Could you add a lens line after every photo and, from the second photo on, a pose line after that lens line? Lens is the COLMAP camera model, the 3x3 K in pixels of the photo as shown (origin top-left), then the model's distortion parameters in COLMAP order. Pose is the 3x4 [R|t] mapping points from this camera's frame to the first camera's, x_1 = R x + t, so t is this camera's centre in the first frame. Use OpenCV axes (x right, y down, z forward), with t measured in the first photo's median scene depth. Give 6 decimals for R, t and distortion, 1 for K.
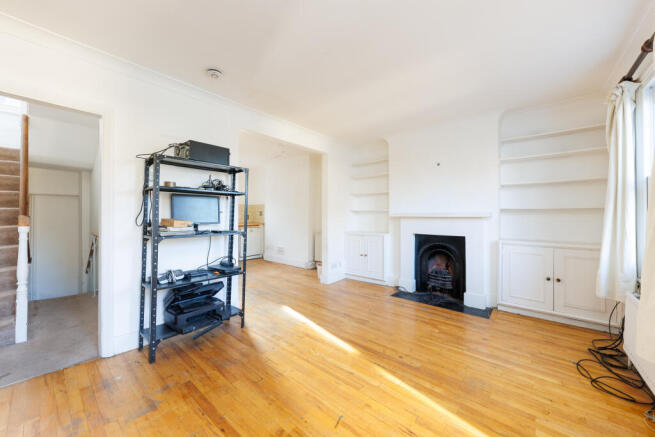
lens RADIAL K [[253.6, 0, 324.9], [0, 253.6, 211.5], [0, 0, 1]] dist [-0.000325, -0.000068]
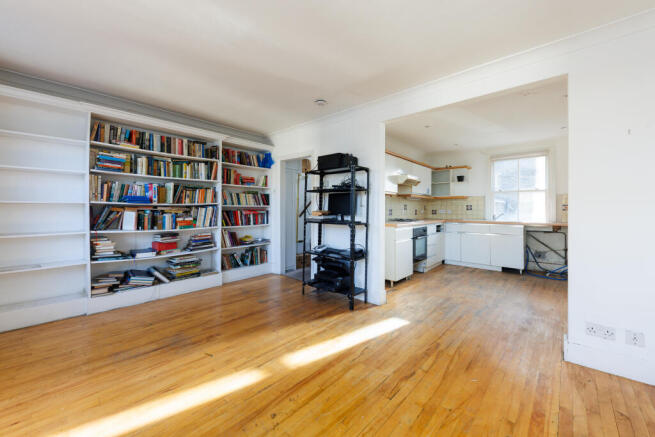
lens RADIAL K [[253.6, 0, 324.9], [0, 253.6, 211.5], [0, 0, 1]] dist [-0.000325, -0.000068]
pose [[-0.055563, 0.007276, -0.998429, 0.720266], [0.007681, 0.999947, 0.006859, 0.016610], [0.998426, -0.007288, -0.055616, 0.873500]]
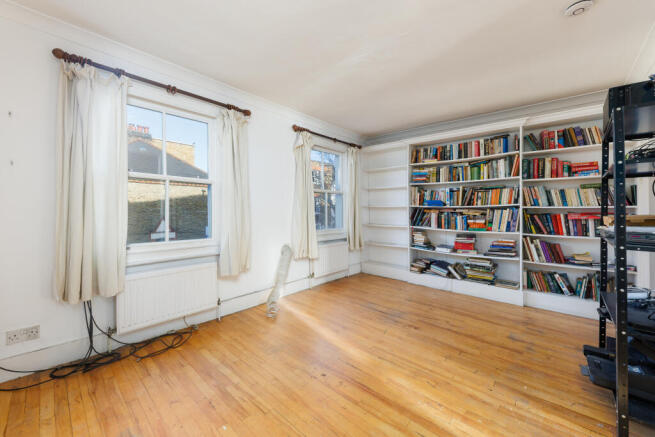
lens RADIAL K [[253.6, 0, 324.9], [0, 253.6, 211.5], [0, 0, 1]] dist [-0.000325, -0.000068]
pose [[-0.998978, -0.009228, 0.044246, 0.195644], [-0.009466, 0.999942, -0.005175, 0.023286], [-0.044196, -0.005588, -0.999007, 1.374138]]
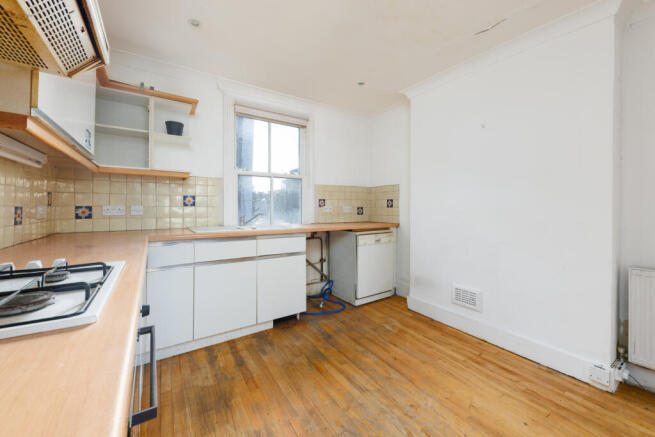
lens RADIAL K [[258.2, 0, 328.7], [0, 258.2, 205.3], [0, 0, 1]] dist [0.001655, 0.000087]
pose [[0.960962, -0.001551, -0.276677, -0.536553], [0.002776, 0.999988, 0.004036, 0.021520], [0.276667, -0.004646, 0.960955, 1.145869]]
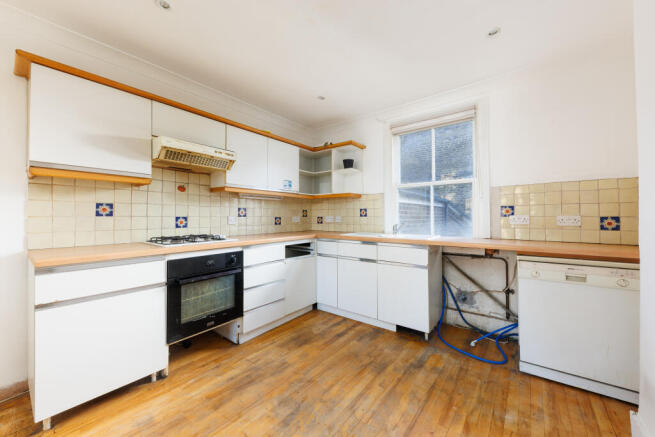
lens RADIAL K [[248.0, 0, 327.3], [0, 248.0, 215.9], [0, 0, 1]] dist [-0.001234, -0.000190]
pose [[0.027387, -0.005320, -0.999611, -0.106557], [0.013814, 0.999892, -0.004943, 0.027131], [0.999529, -0.013673, 0.027457, 1.642366]]
